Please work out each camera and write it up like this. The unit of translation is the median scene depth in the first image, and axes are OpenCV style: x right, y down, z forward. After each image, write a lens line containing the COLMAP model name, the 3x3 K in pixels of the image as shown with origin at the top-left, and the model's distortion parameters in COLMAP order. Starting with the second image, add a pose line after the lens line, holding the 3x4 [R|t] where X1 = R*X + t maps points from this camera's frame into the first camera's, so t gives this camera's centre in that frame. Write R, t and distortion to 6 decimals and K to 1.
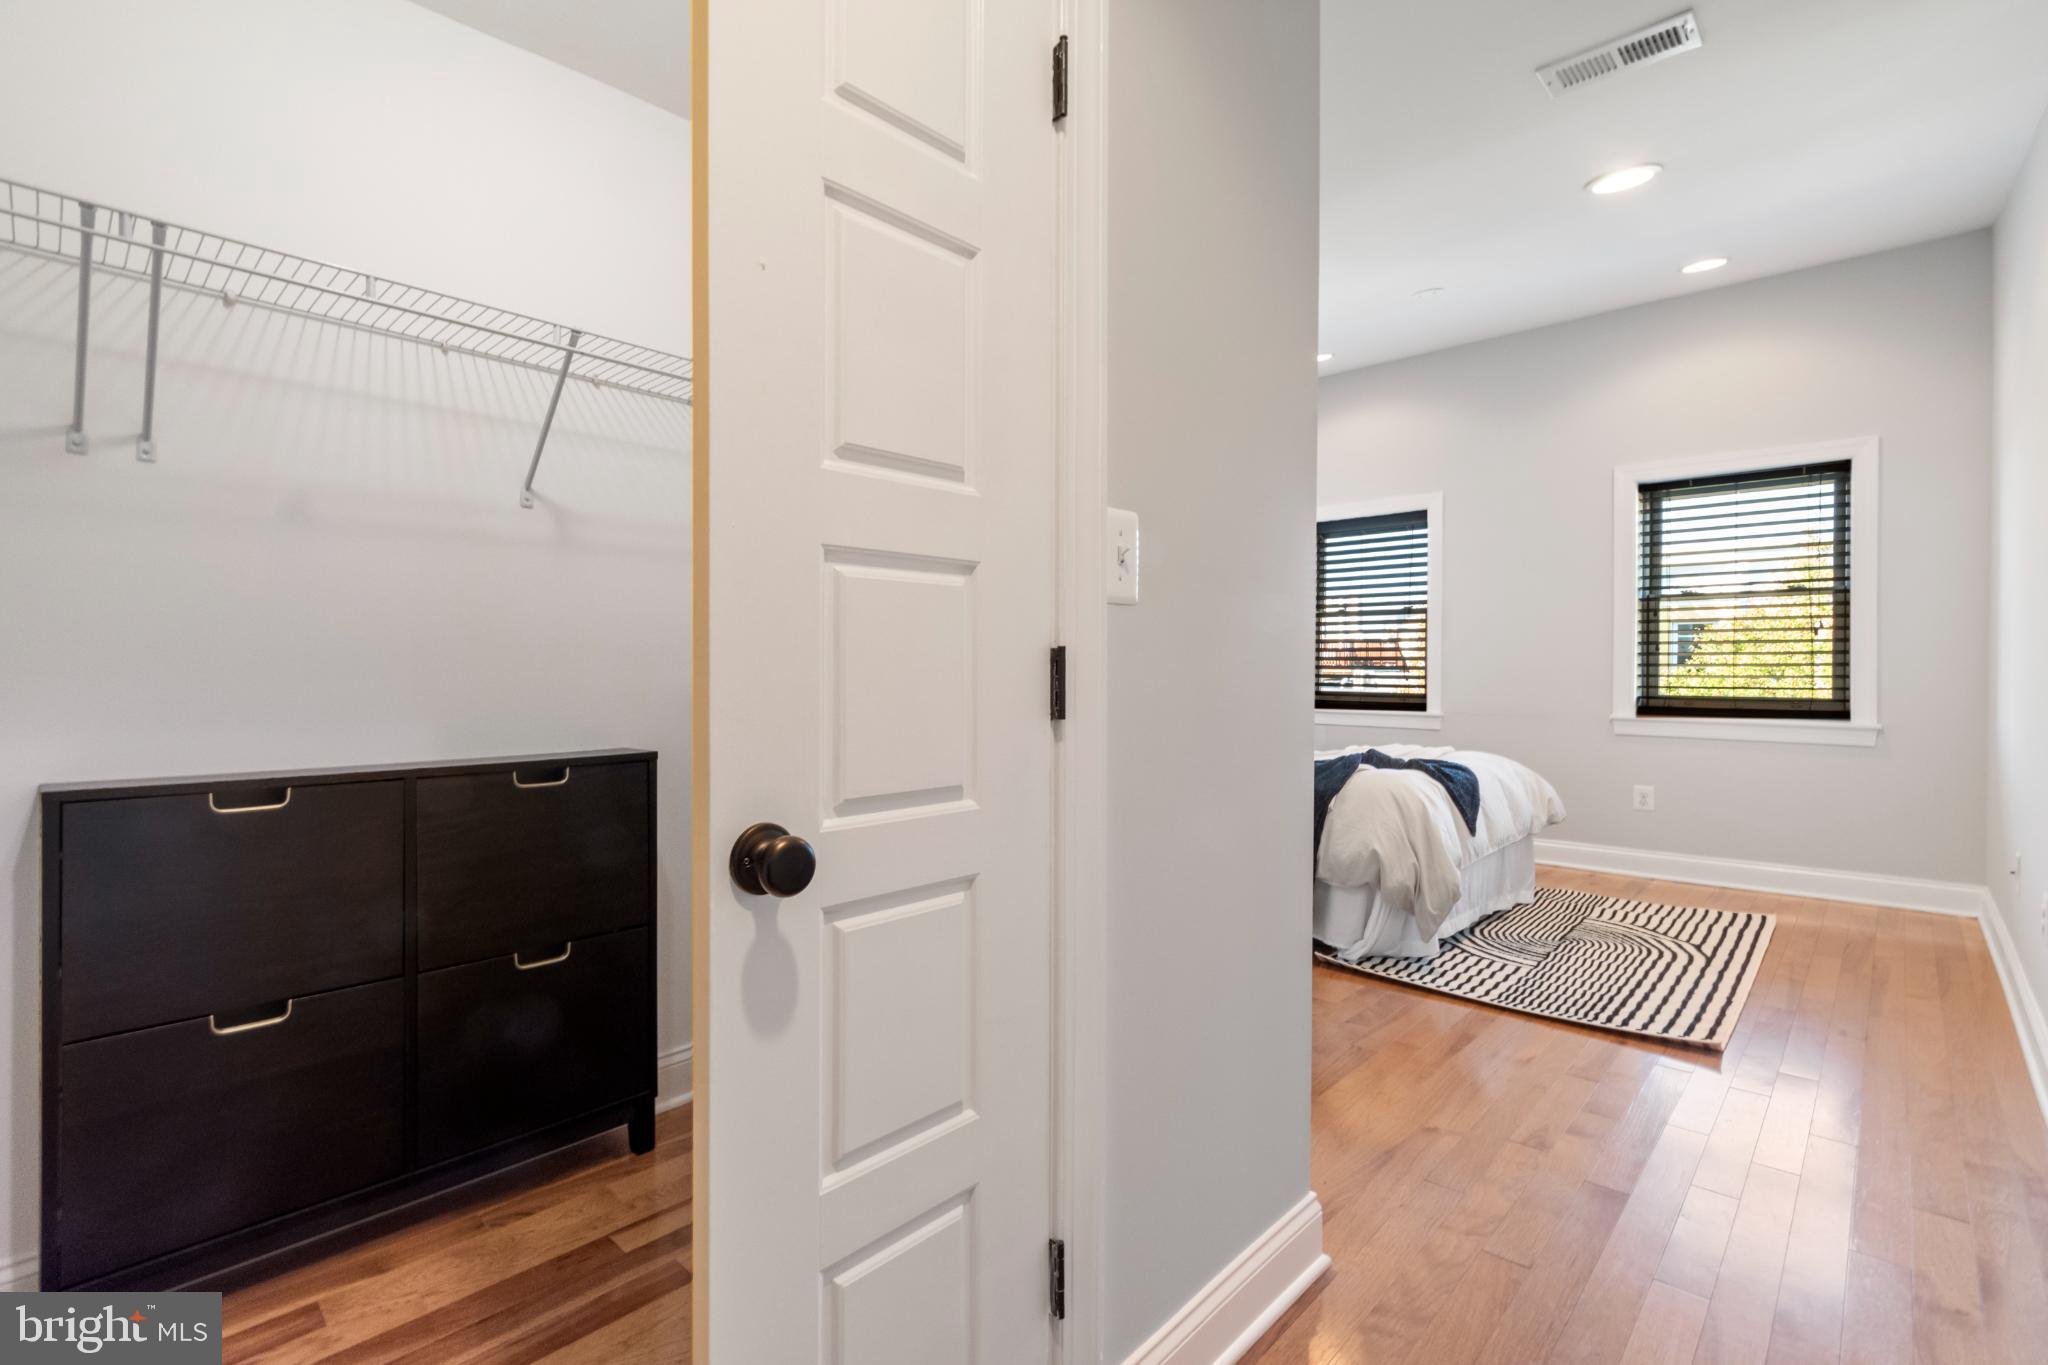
lens RADIAL K [[901.4, 0, 1039.8], [0, 901.4, 670.5], [0, 0, 1]] dist [-0.000453, -0.000241]
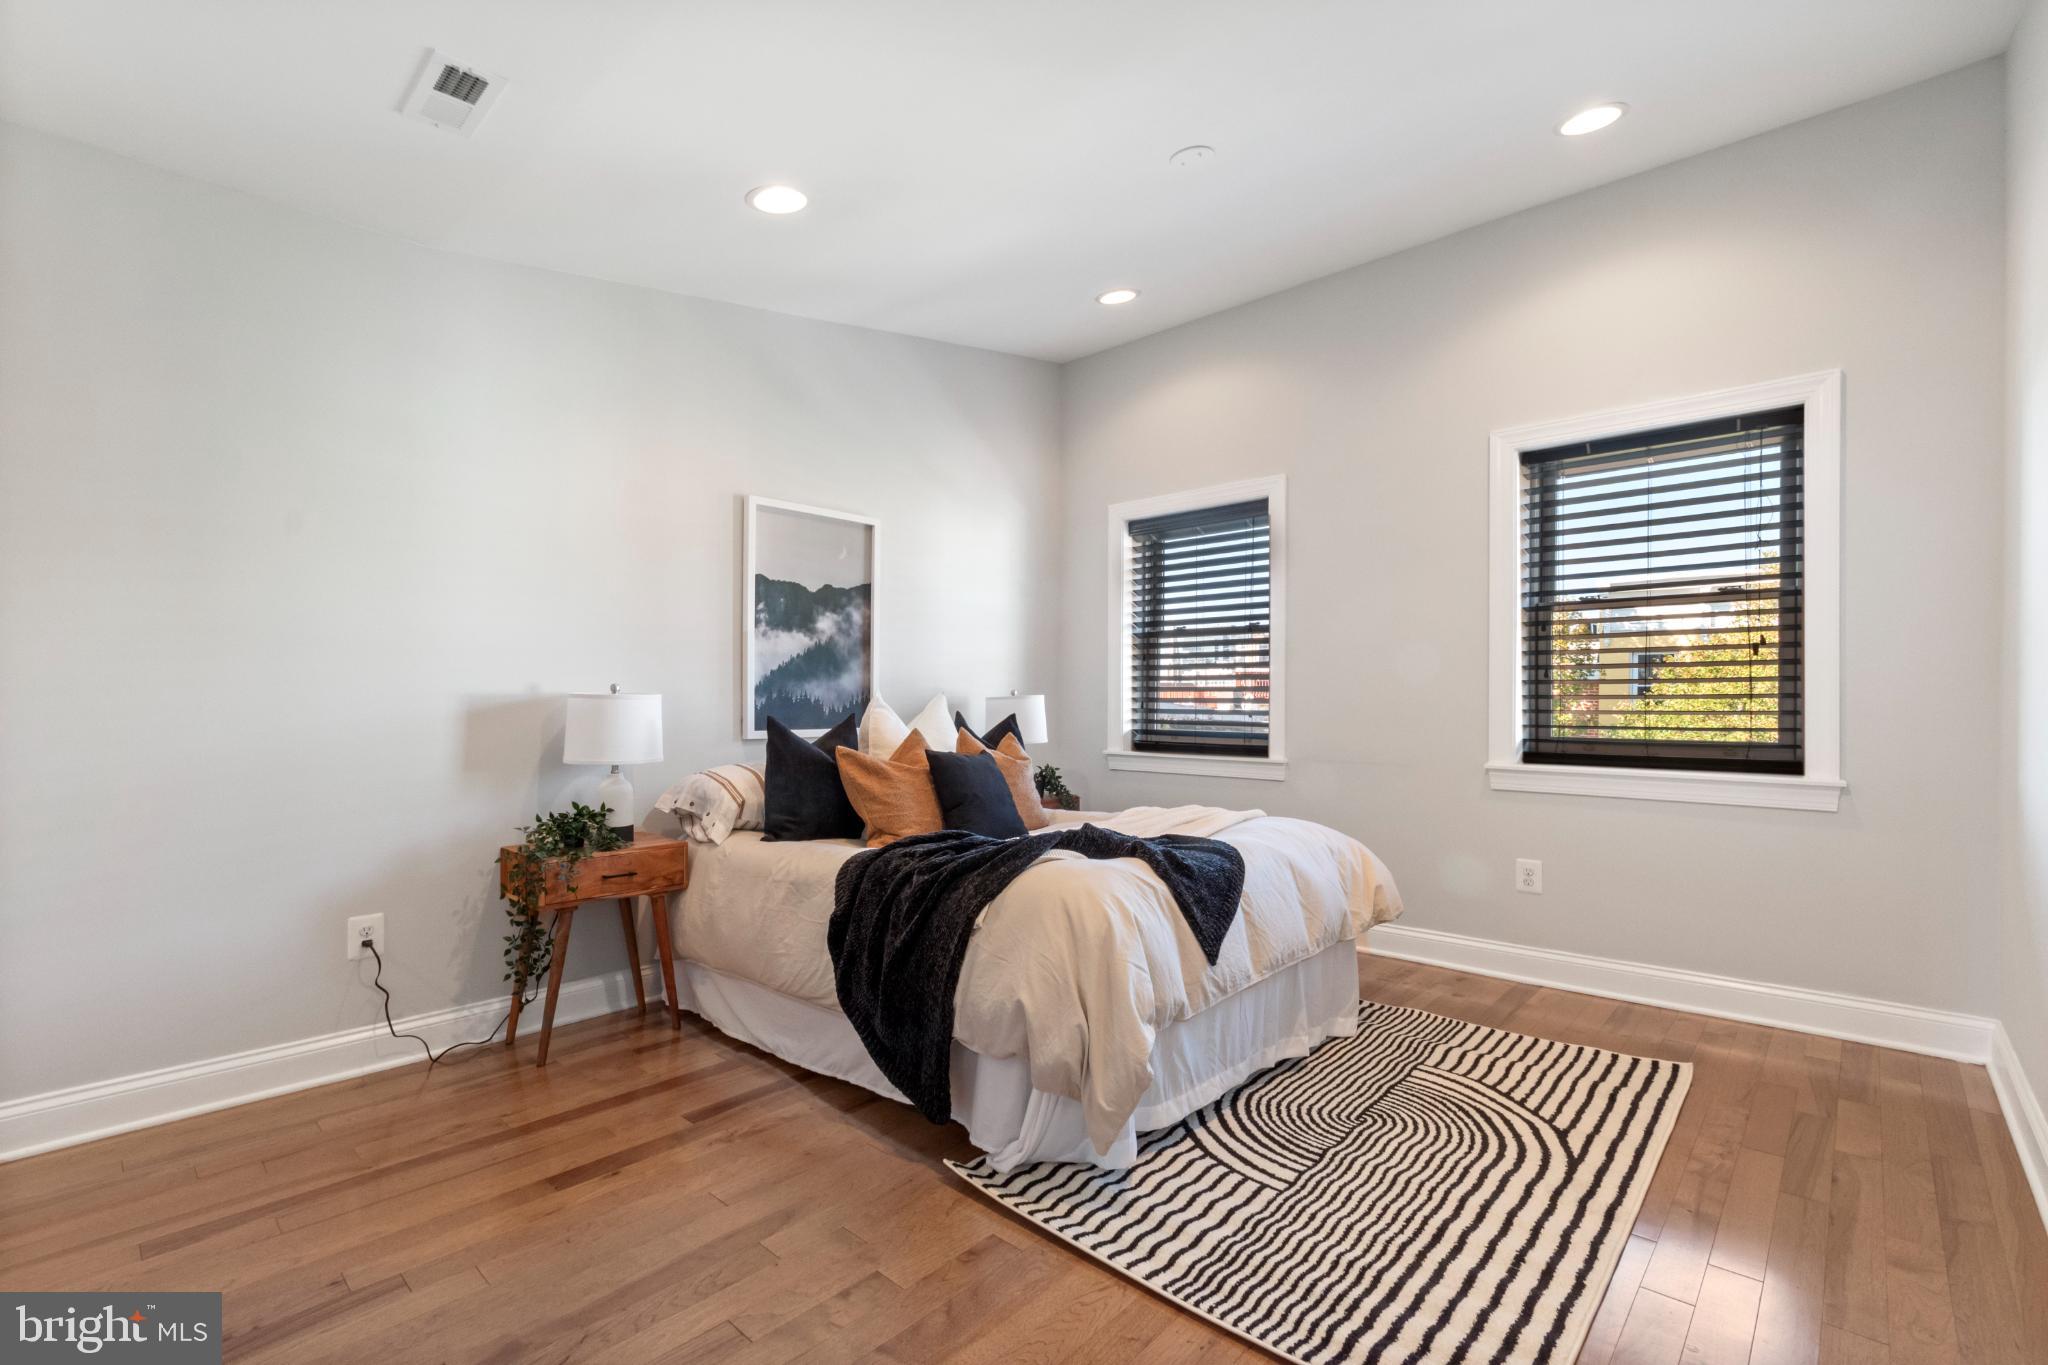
lens RADIAL K [[901.4, 0, 1020.3], [0, 901.4, 702.5], [0, 0, 1]] dist [-0.000453, -0.000241]
pose [[0.999976, -0.001973, 0.006577, 0.275470], [0.001972, 0.999998, 0.000100, -0.002623], [-0.006577, -0.000087, 0.999978, 0.291060]]
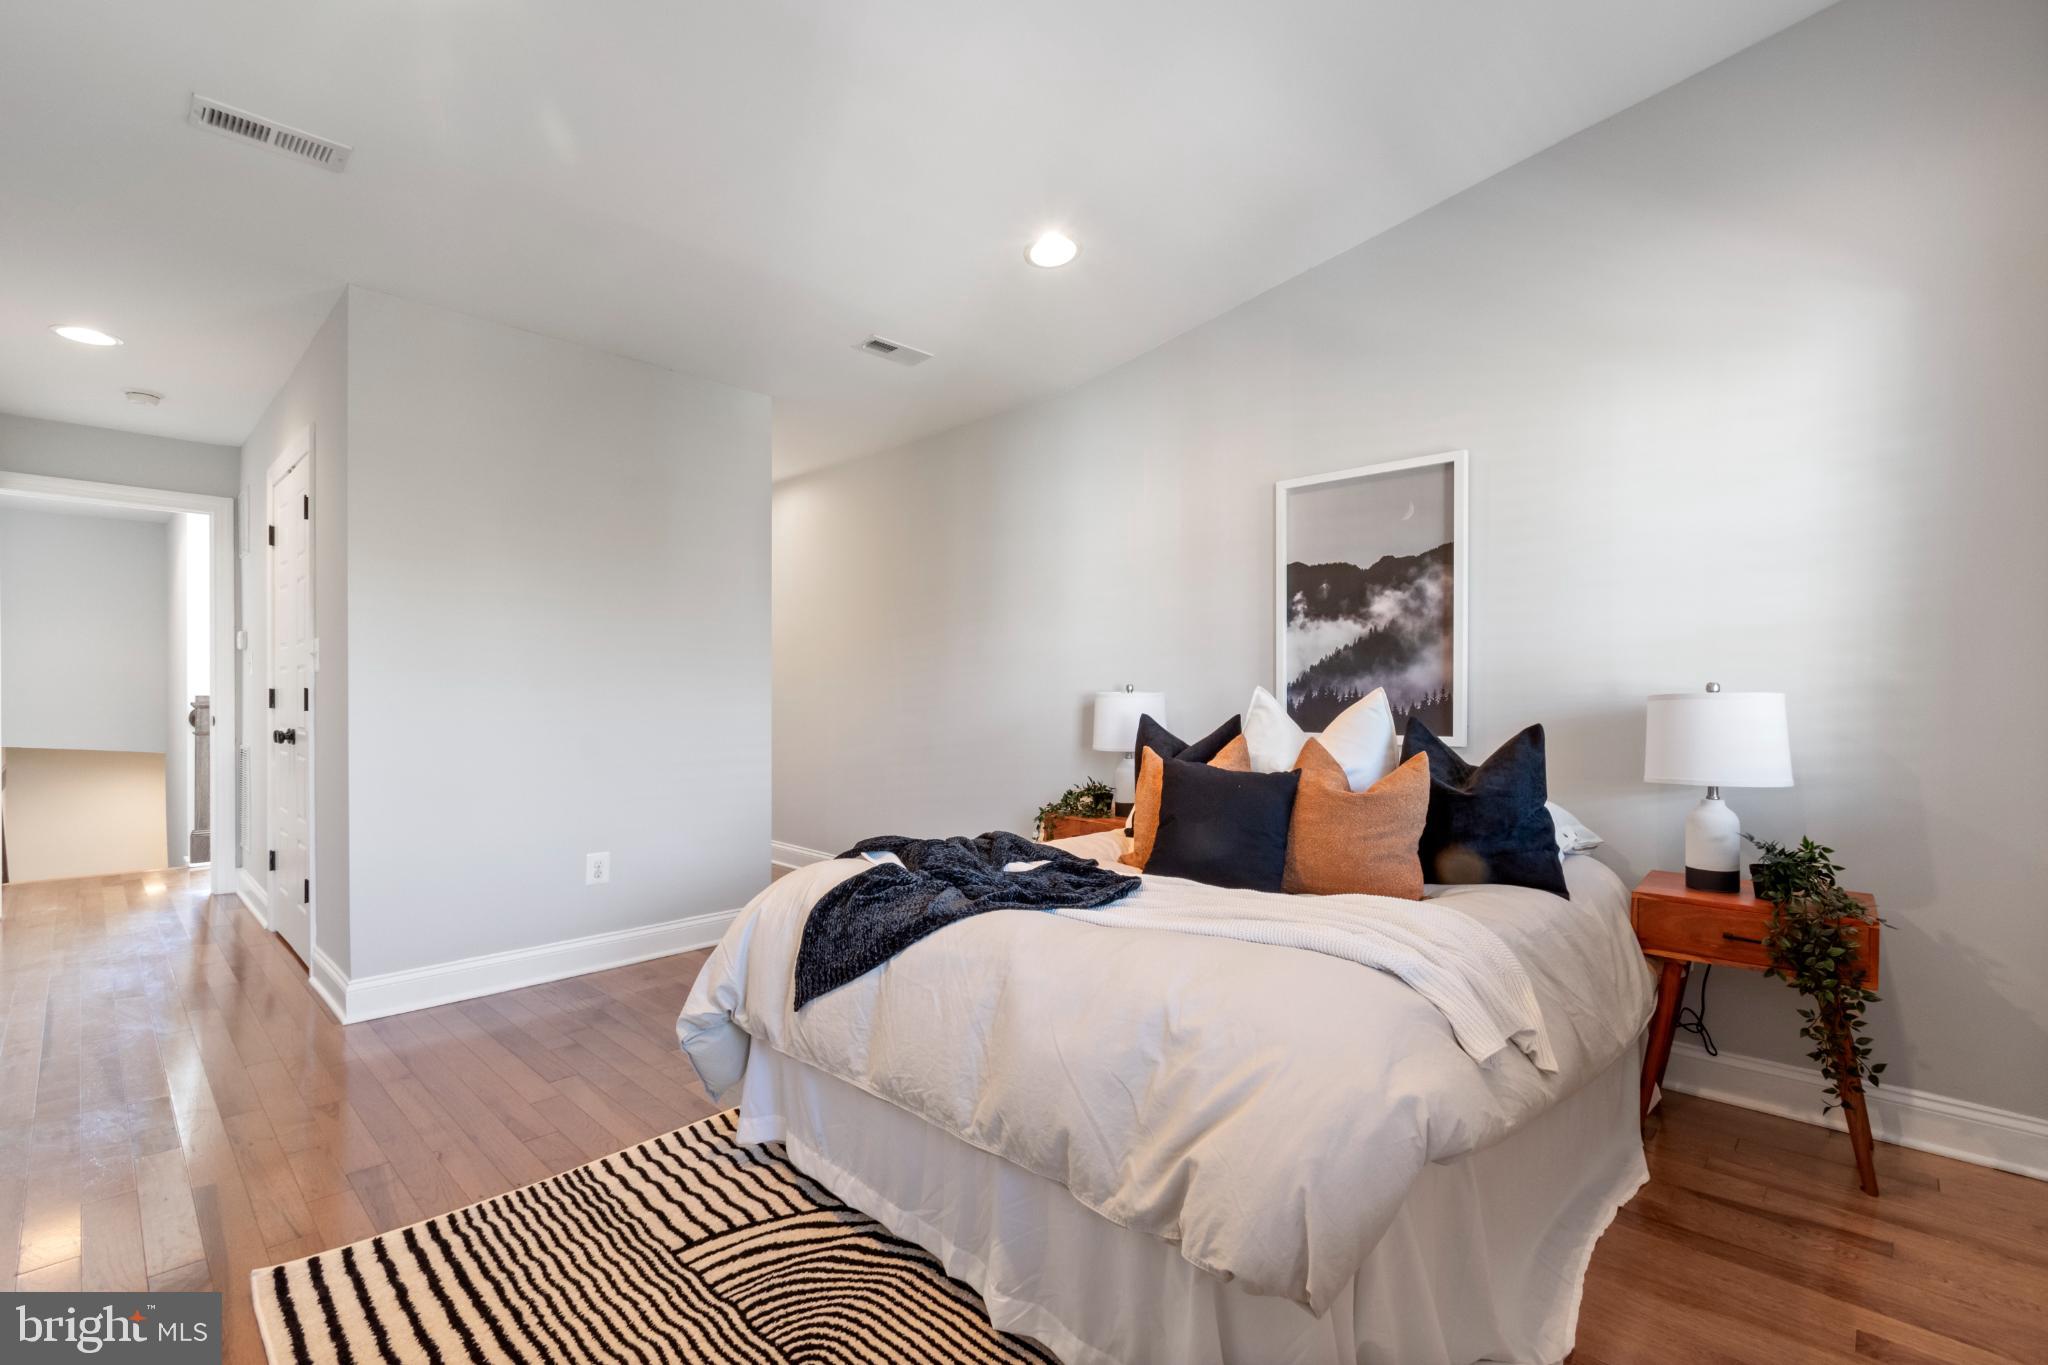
lens RADIAL K [[901.4, 0, 1024.6], [0, 901.4, 695.1], [0, 0, 1]] dist [-0.000453, -0.000241]
pose [[-0.002232, -0.003422, -0.999992, 0.829137], [-0.010083, 0.999943, -0.003399, -0.003422], [0.999947, 0.010076, -0.002267, 0.921163]]
